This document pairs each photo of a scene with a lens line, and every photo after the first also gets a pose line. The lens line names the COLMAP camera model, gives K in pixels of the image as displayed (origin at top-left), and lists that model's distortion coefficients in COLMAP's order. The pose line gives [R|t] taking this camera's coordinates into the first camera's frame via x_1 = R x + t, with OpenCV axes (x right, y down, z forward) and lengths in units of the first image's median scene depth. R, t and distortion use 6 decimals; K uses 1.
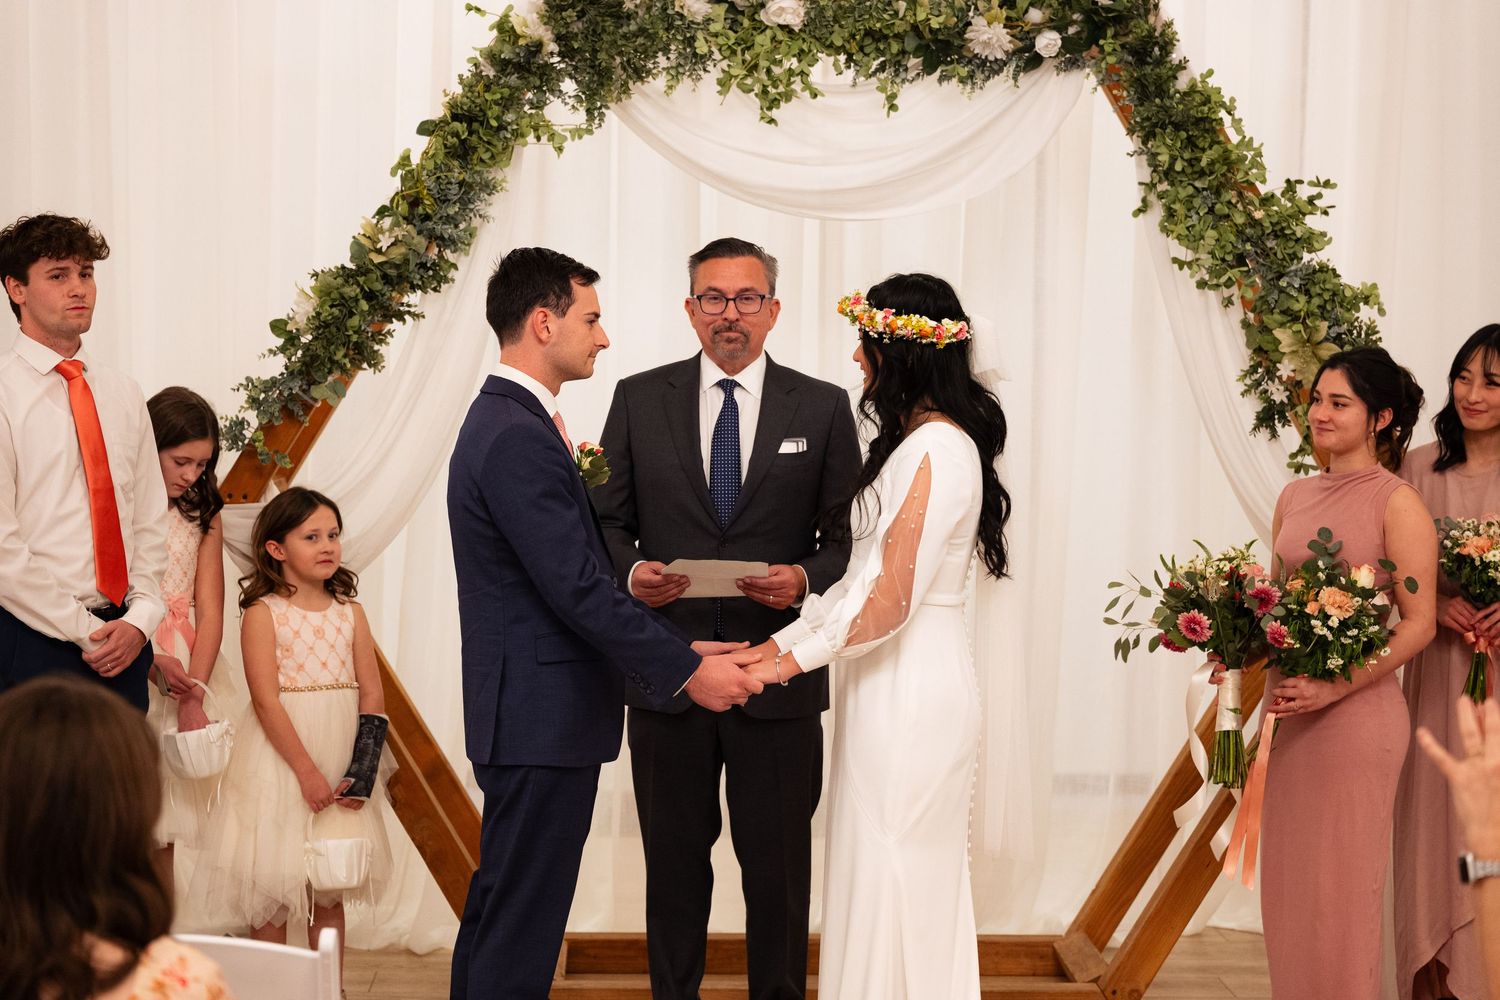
lens RADIAL K [[2966.9, 0, 604.4], [0, 2966.9, 496.3], [0, 0, 1]] dist [0.014460, 0.389348]
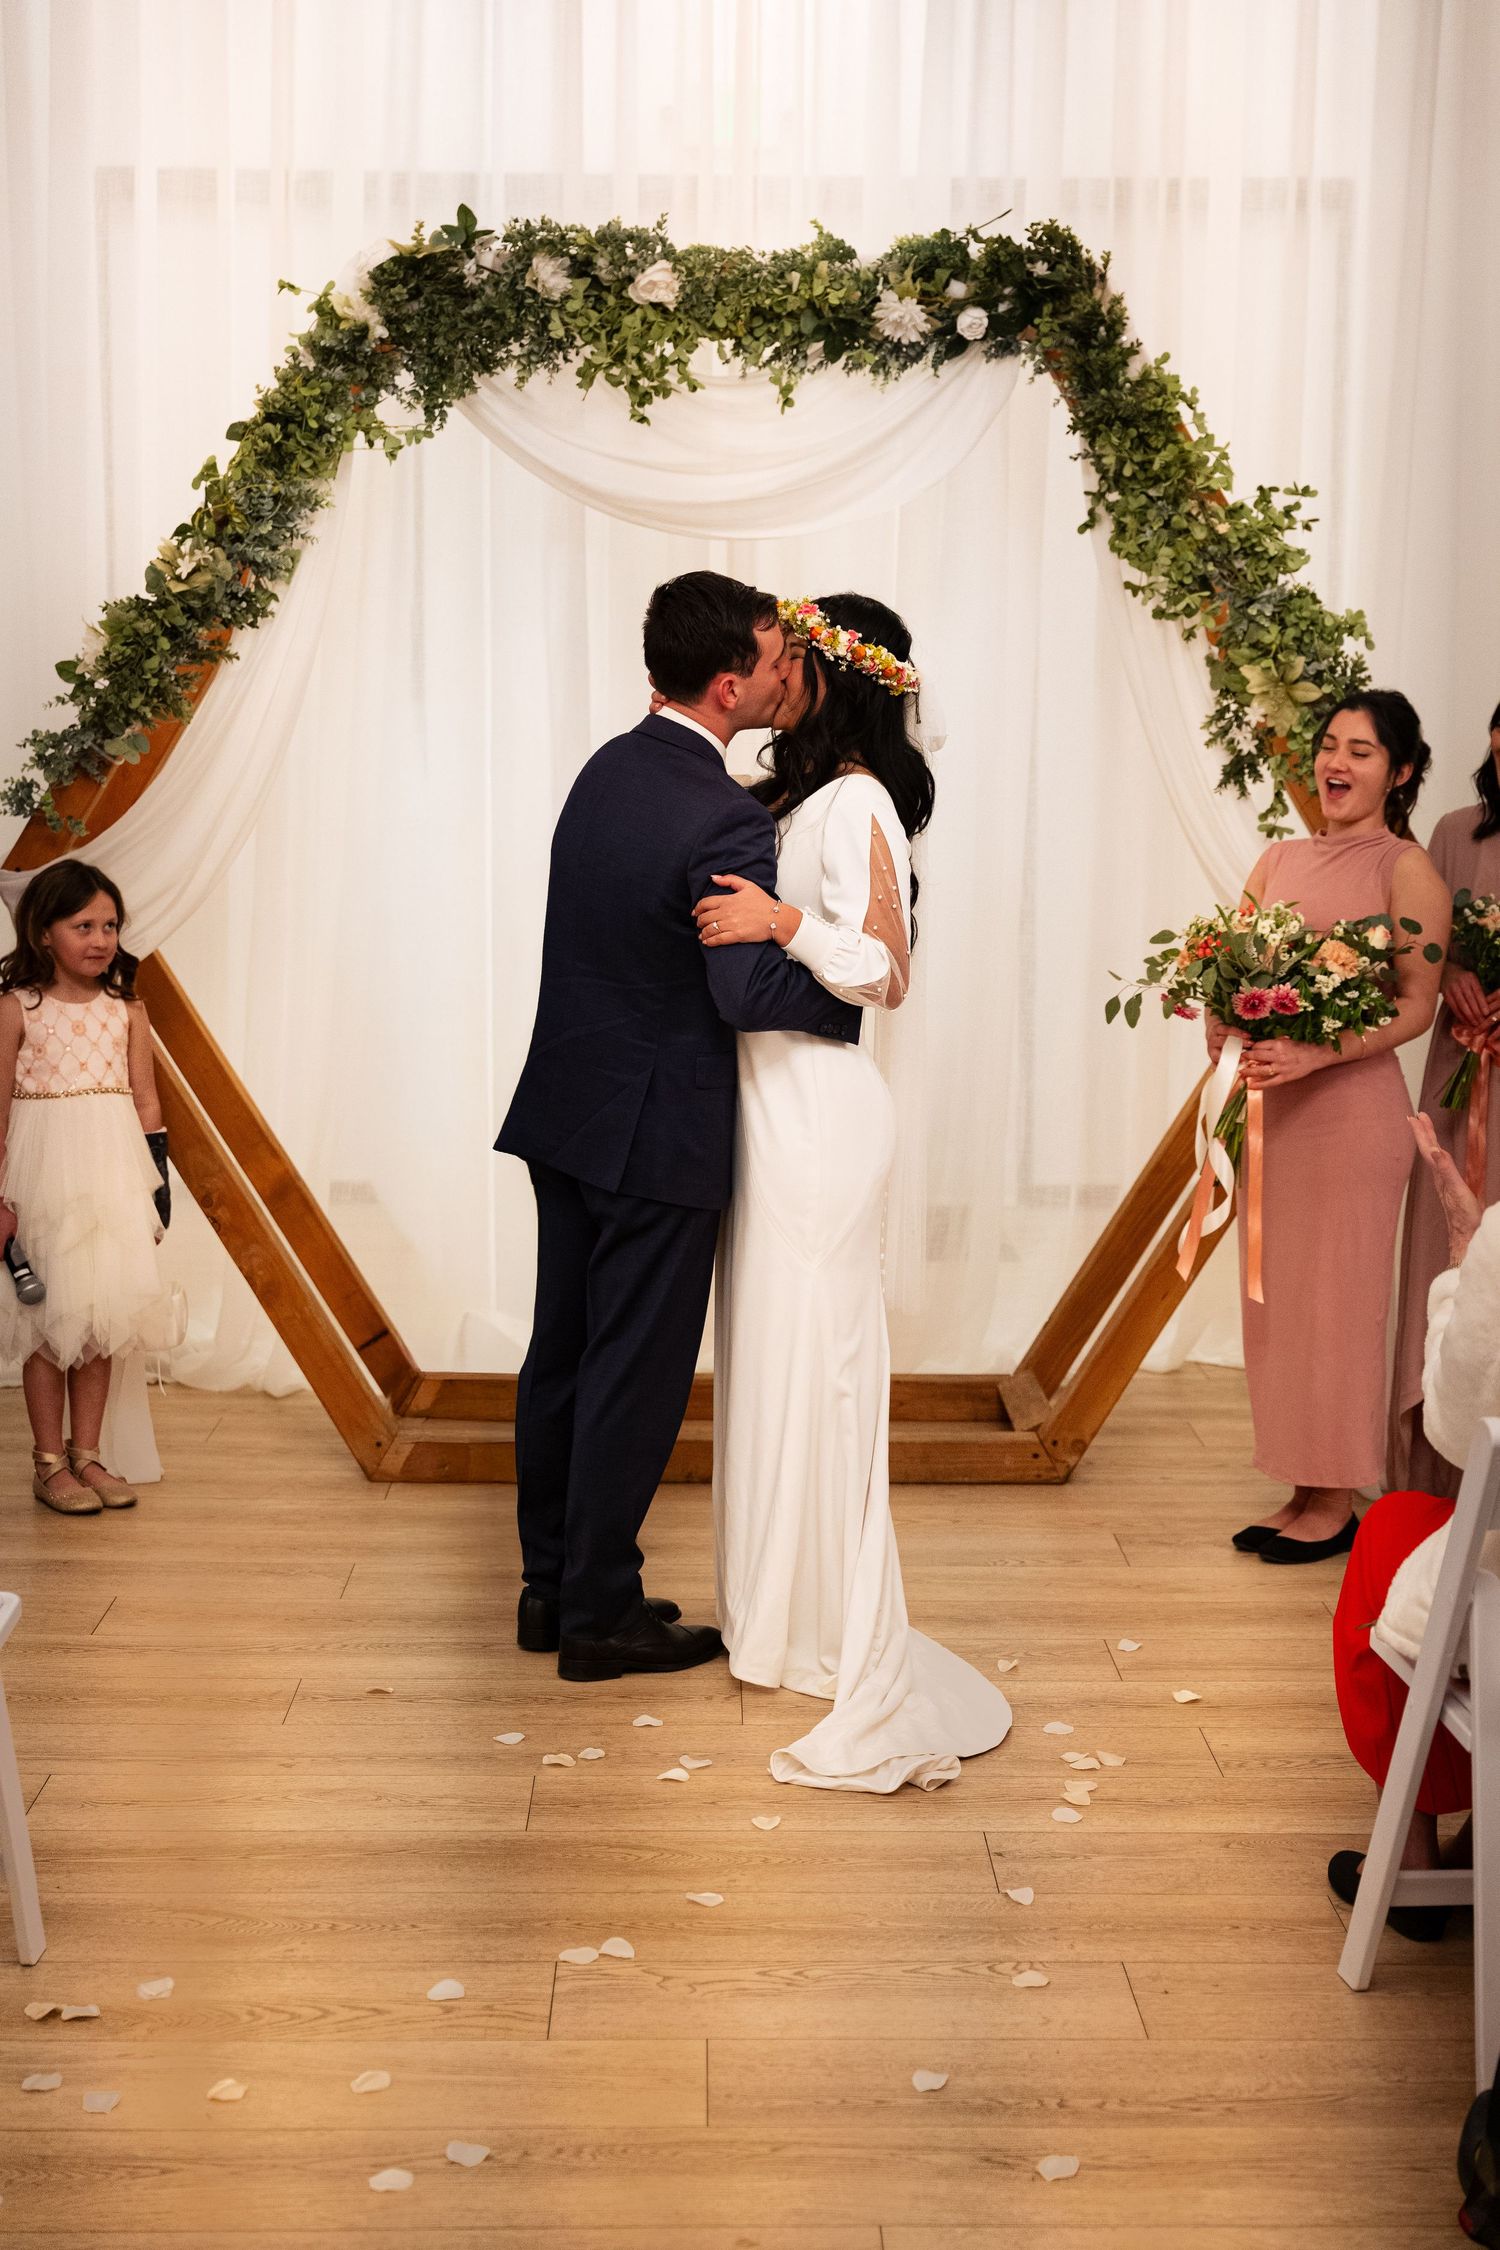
lens RADIAL K [[3093.2, 0, 674.0], [0, 3093.2, 1095.3], [0, 0, 1]] dist [0.021880, 0.128818]
pose [[0.999777, -0.002994, -0.020914, 0.082510], [0.004408, 0.997682, 0.067900, 0.004932], [0.020662, -0.067978, 0.997473, 0.111885]]
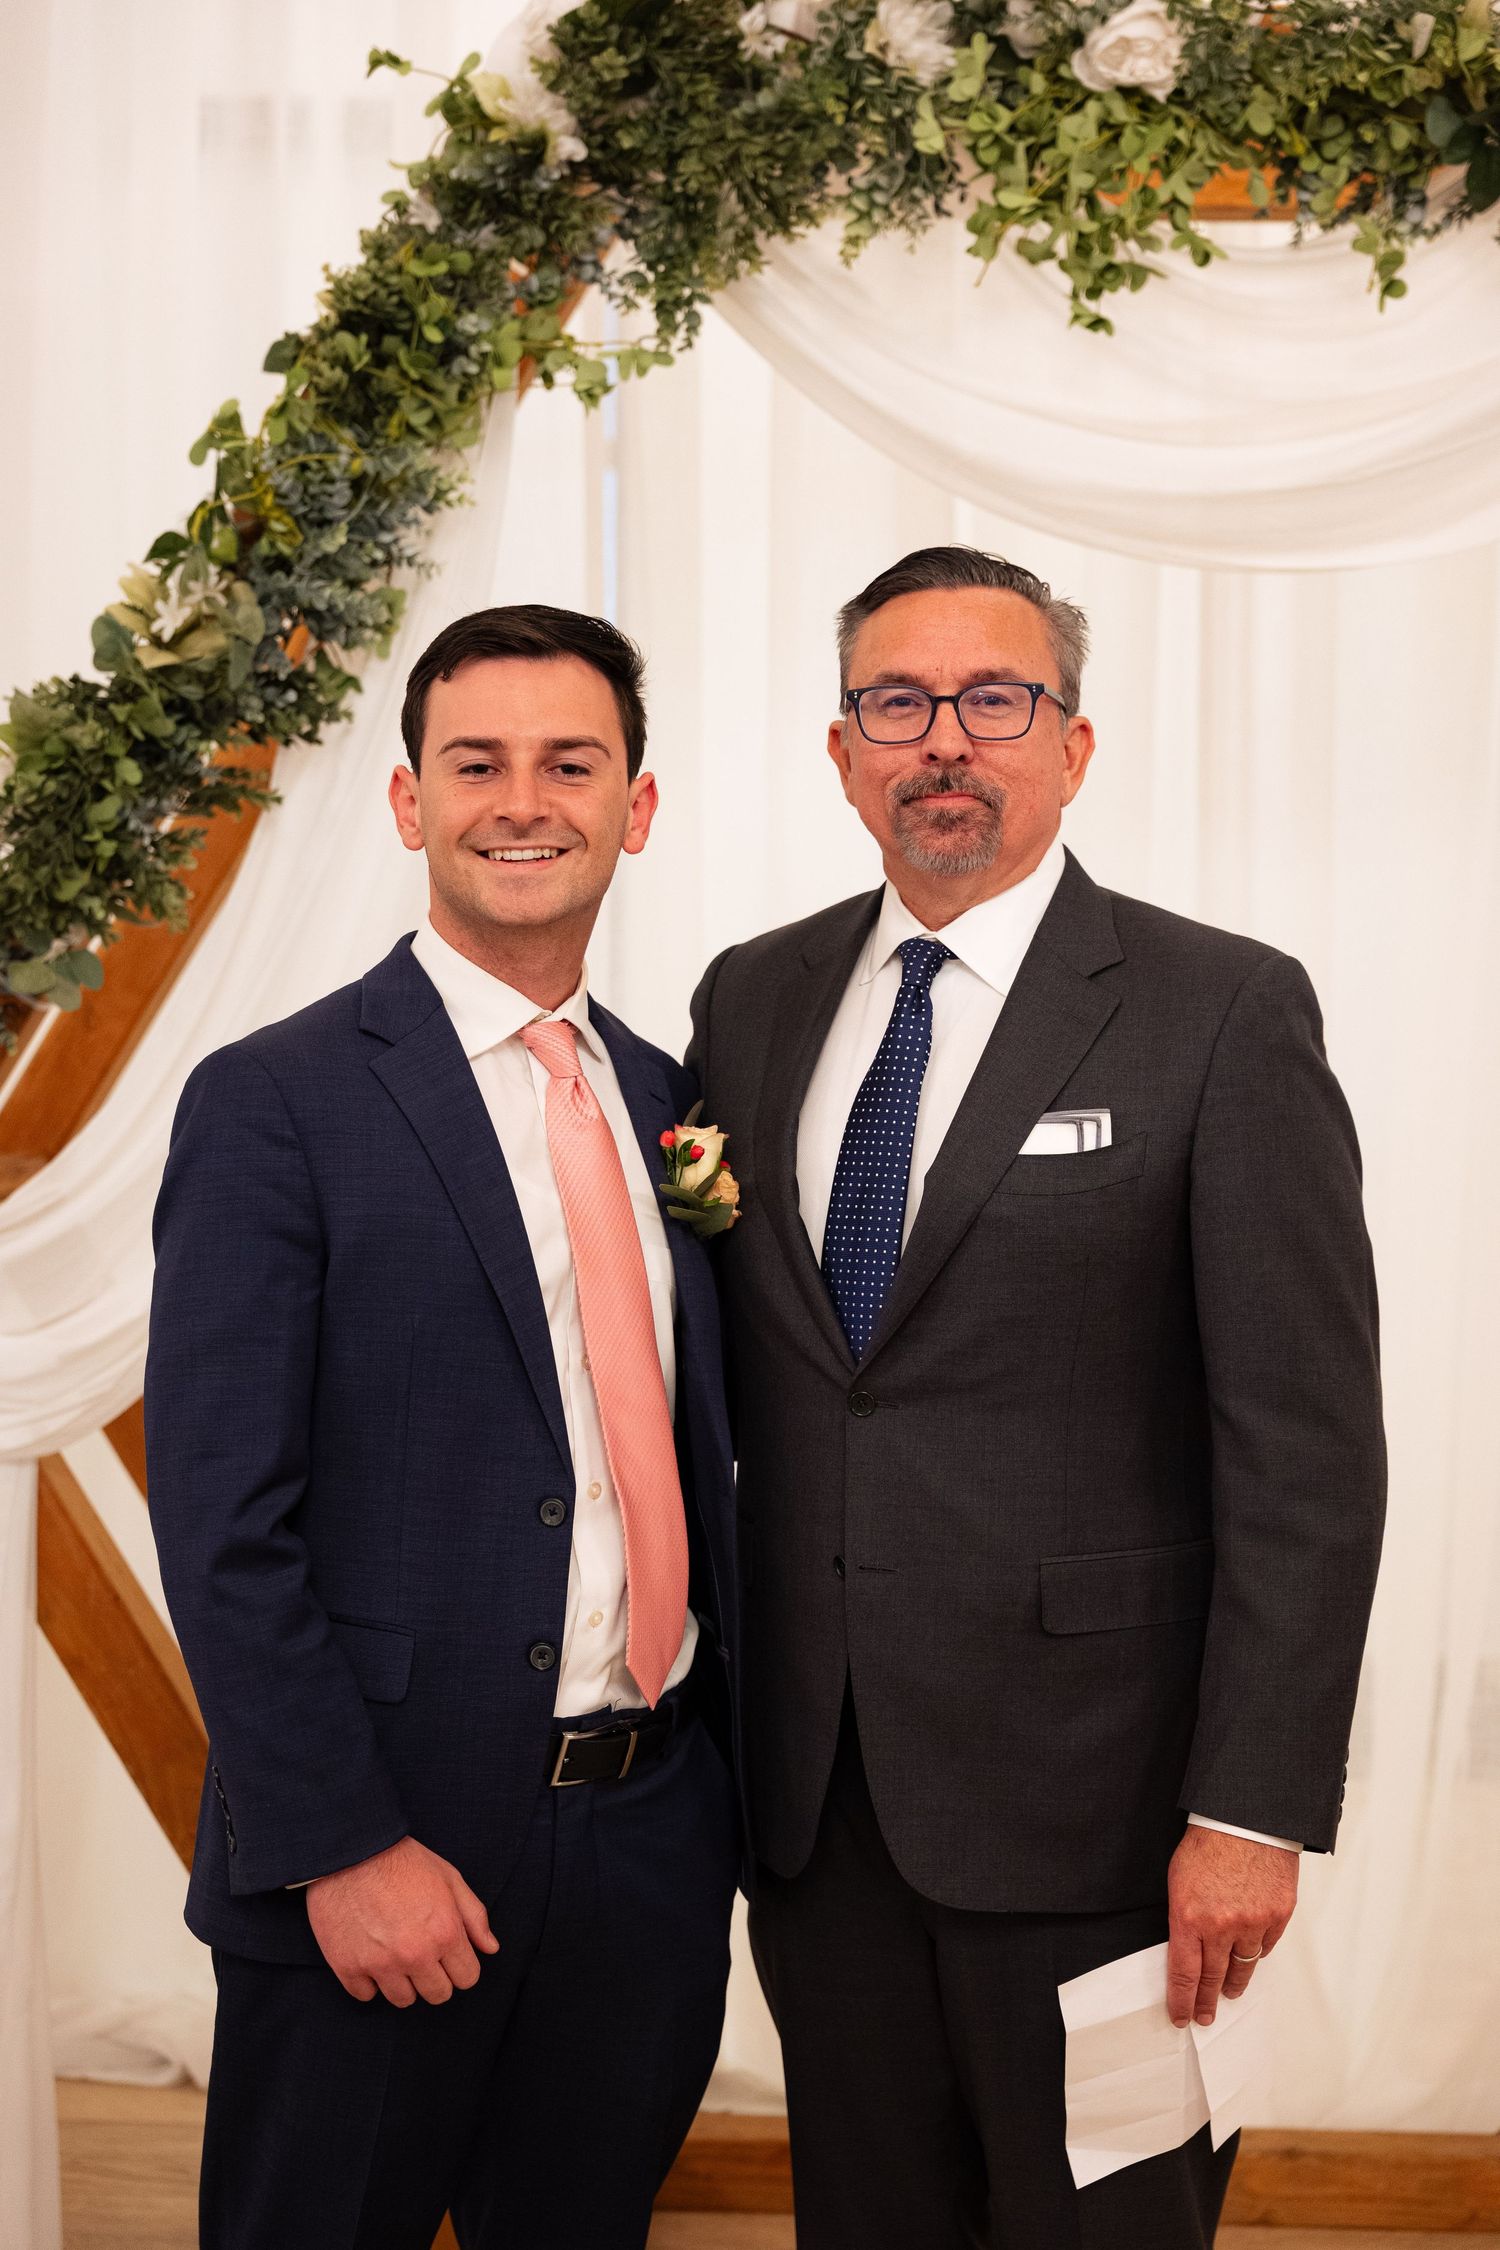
lens RADIAL K [[3297.7, 0, 757.0], [0, 3297.7, 1086.8], [0, 0, 1]] dist [0.029563, 0.003641]
pose [[0.998277, 0.002670, -0.058622, 0.035848], [-0.002633, 0.999996, 0.000698, -0.020001], [0.058624, -0.000542, 0.998280, 0.534882]]
